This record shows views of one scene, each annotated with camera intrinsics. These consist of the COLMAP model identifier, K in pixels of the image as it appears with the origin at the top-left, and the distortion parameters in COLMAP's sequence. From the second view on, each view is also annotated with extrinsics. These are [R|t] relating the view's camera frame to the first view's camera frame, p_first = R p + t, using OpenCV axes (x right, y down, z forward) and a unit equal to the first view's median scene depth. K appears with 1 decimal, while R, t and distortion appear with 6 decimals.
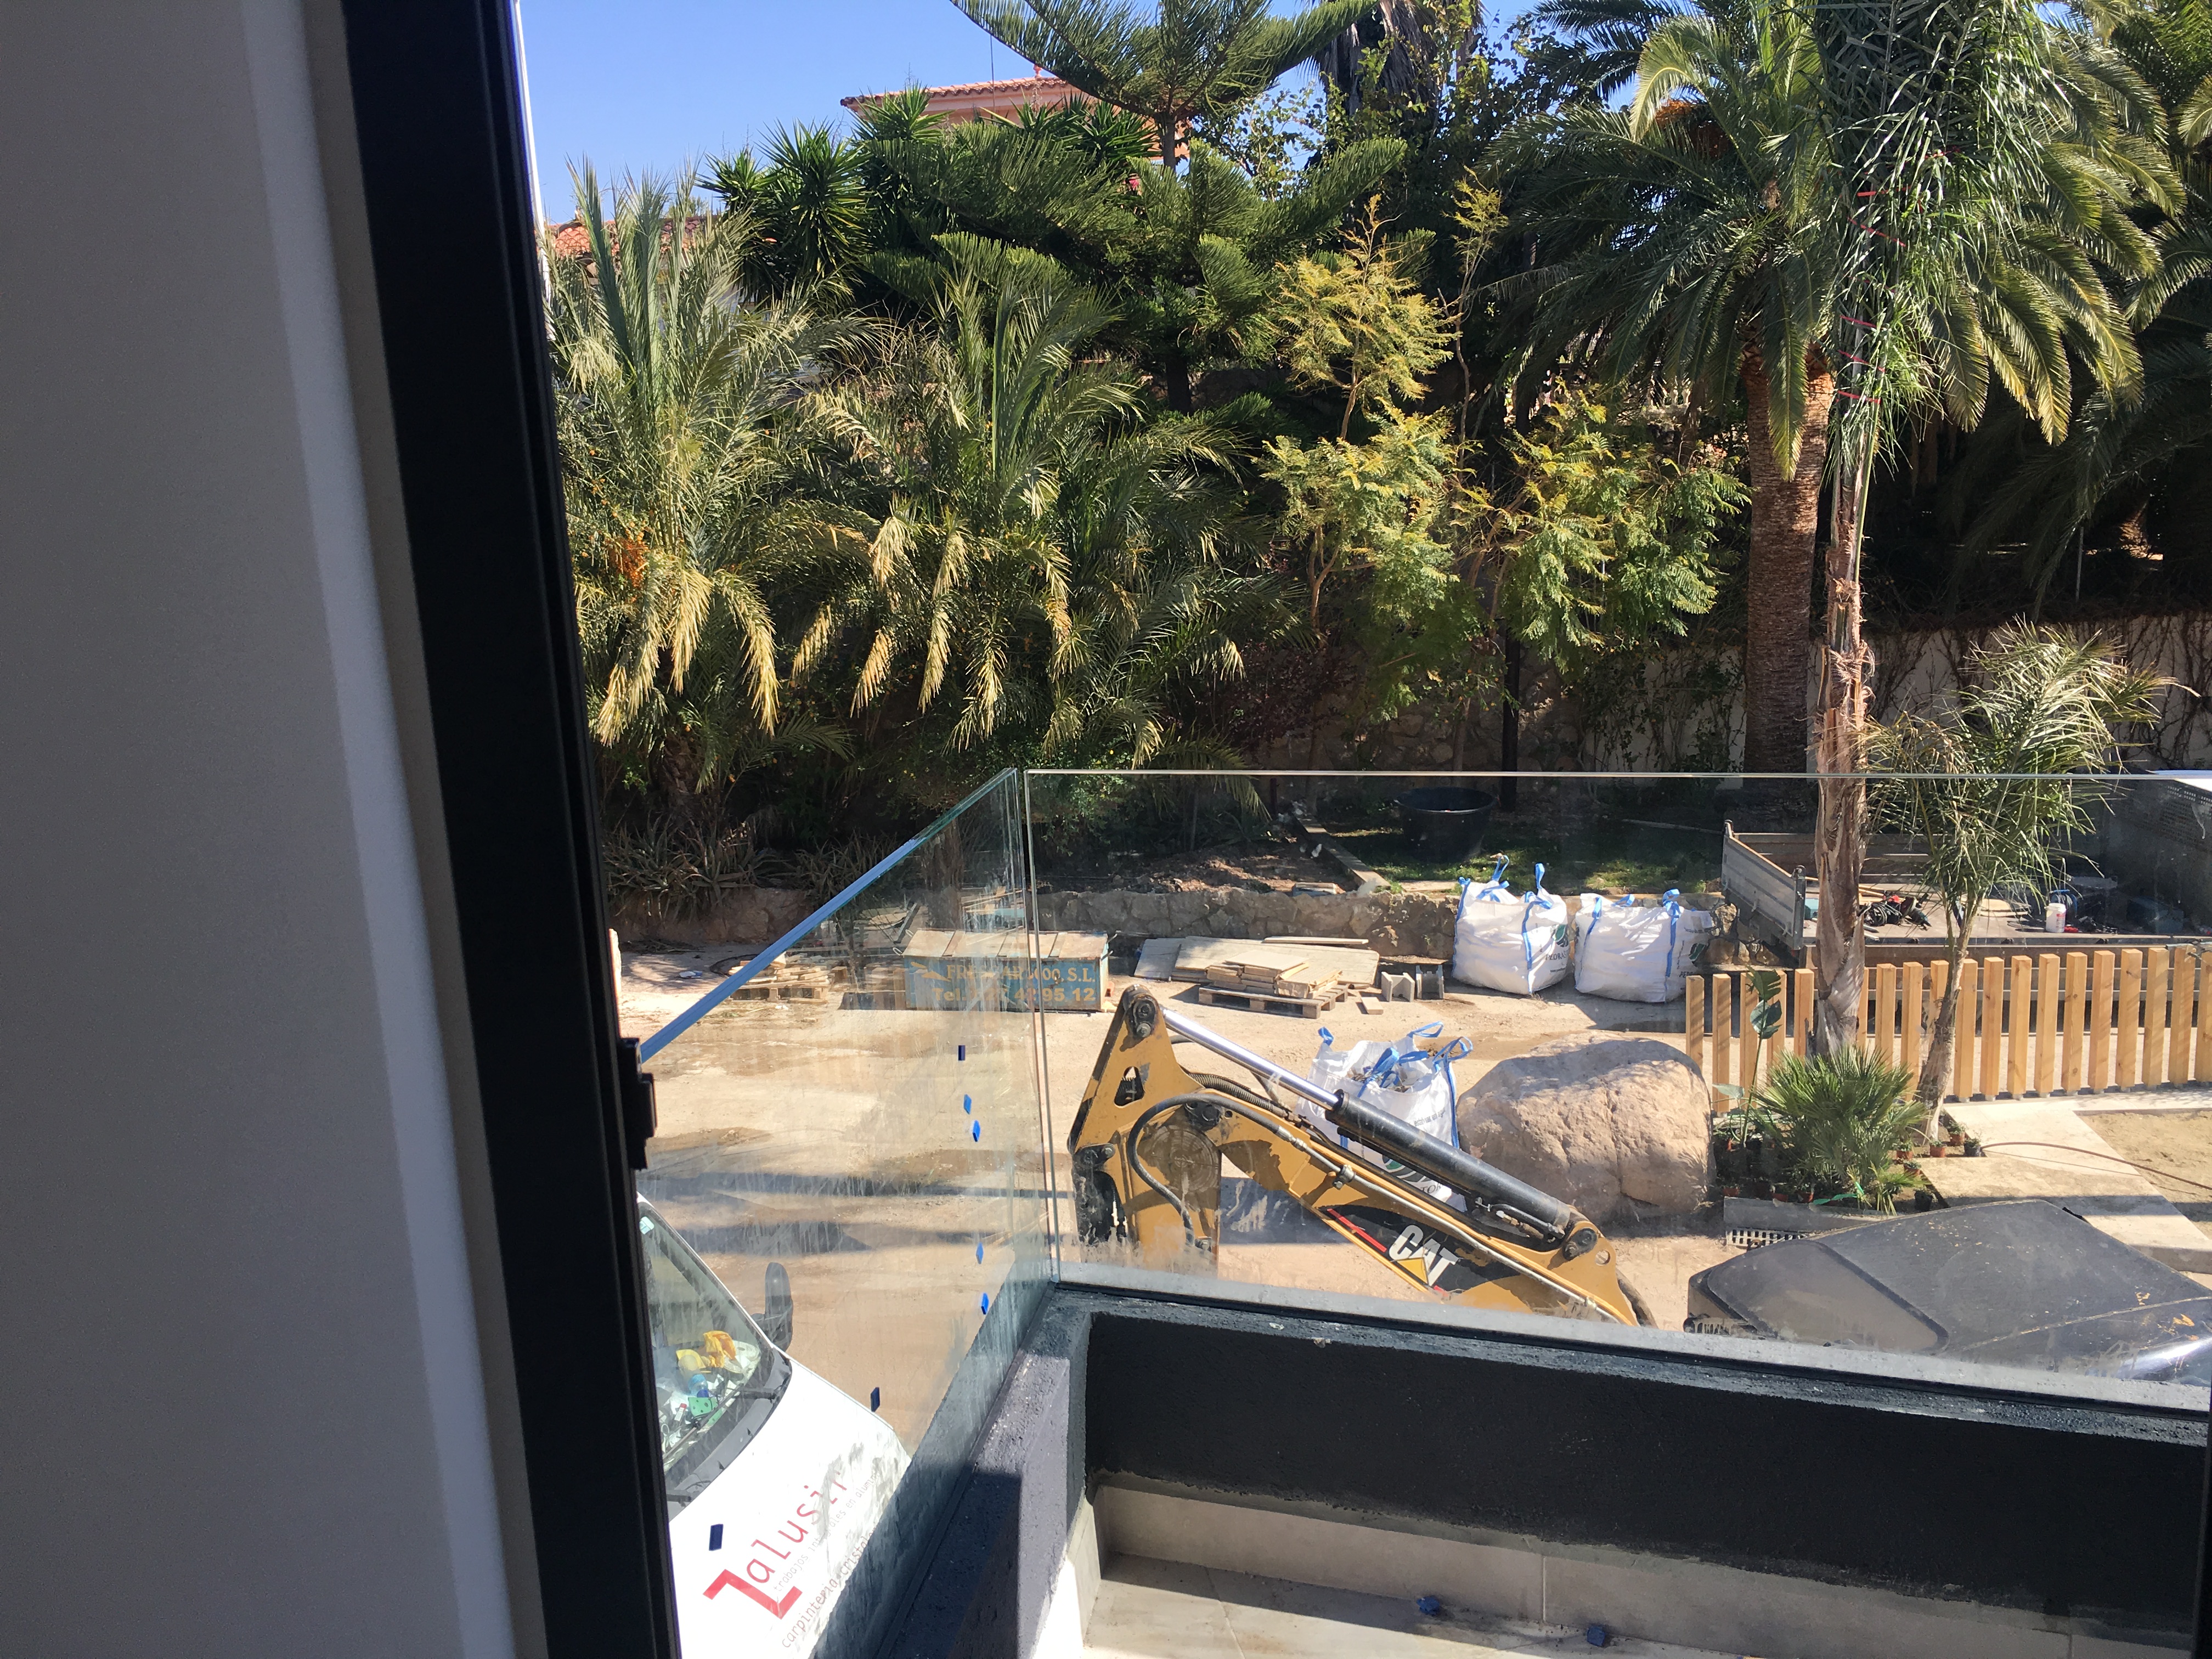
lens RADIAL K [[1880.3, 0, 1106.0], [0, 1880.3, 829.5], [0, 0, 1]] dist [0.104321, -0.192840]
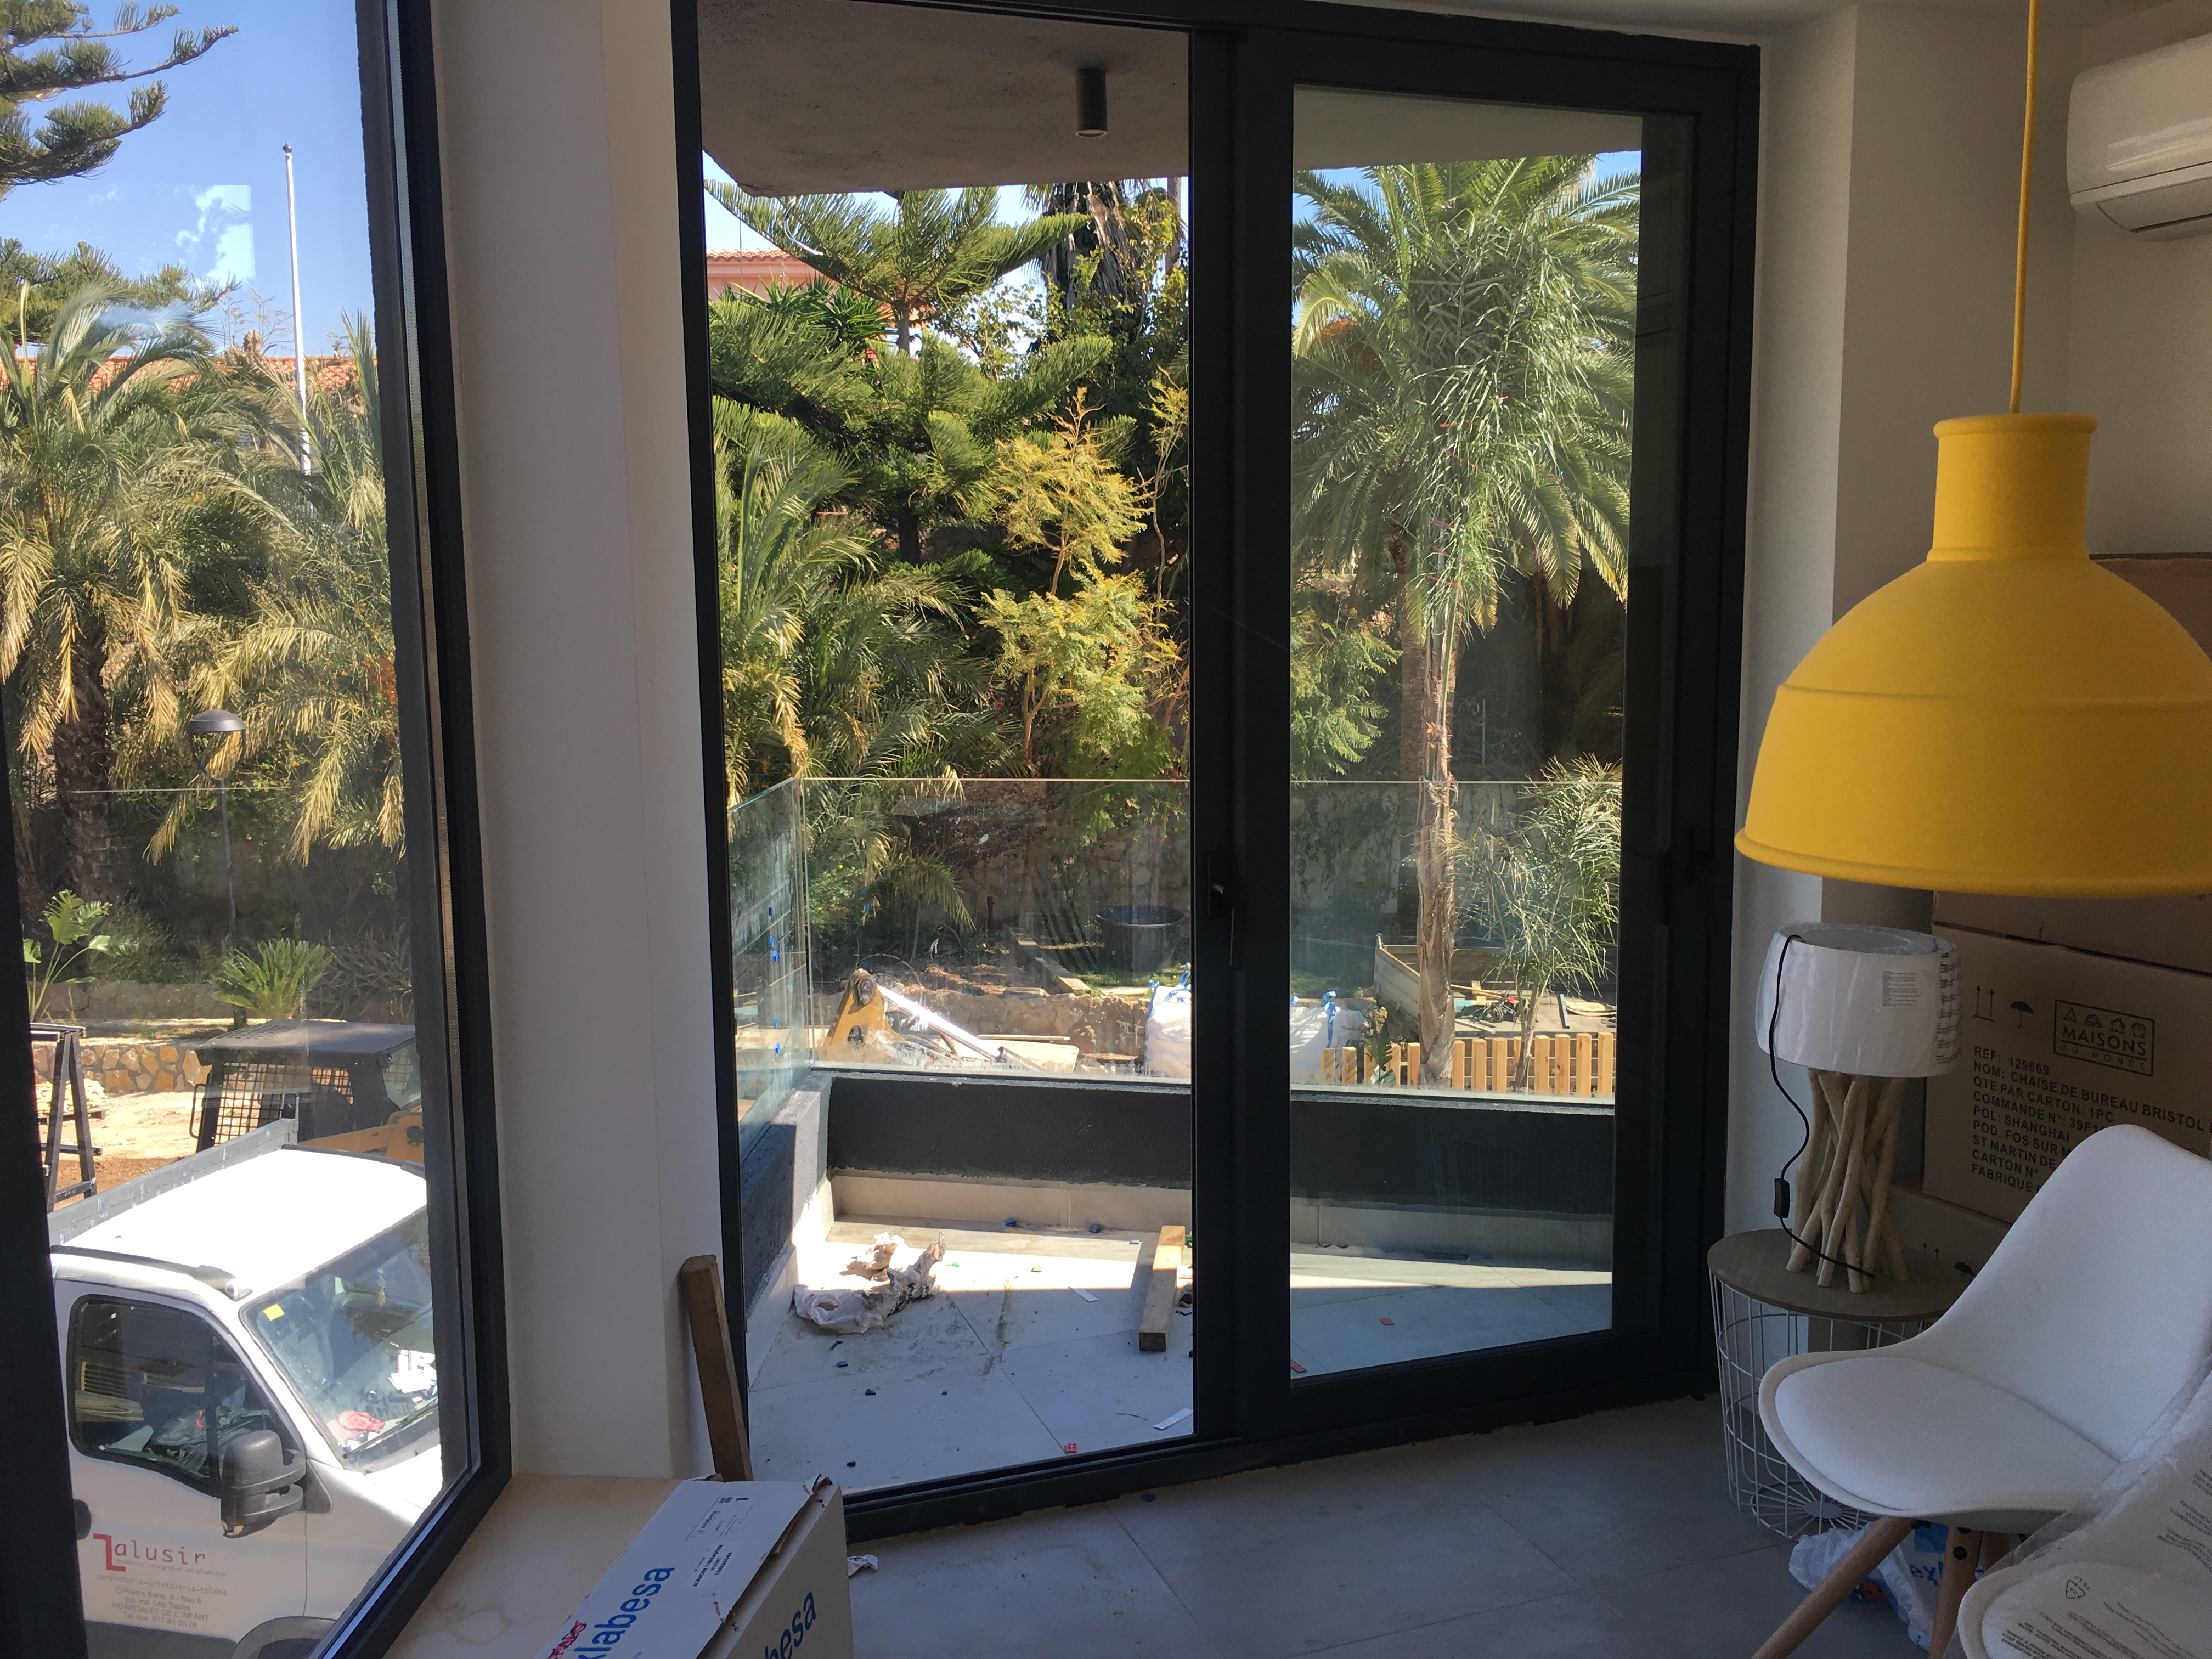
lens RADIAL K [[2019.2, 0, 1106.0], [0, 2019.2, 829.5], [0, 0, 1]] dist [0.046163, 0.006462]
pose [[0.990746, 0.021994, 0.133933, -0.002406], [-0.010923, 0.996503, -0.082846, 0.034461], [-0.135287, 0.080616, 0.987521, -0.190106]]
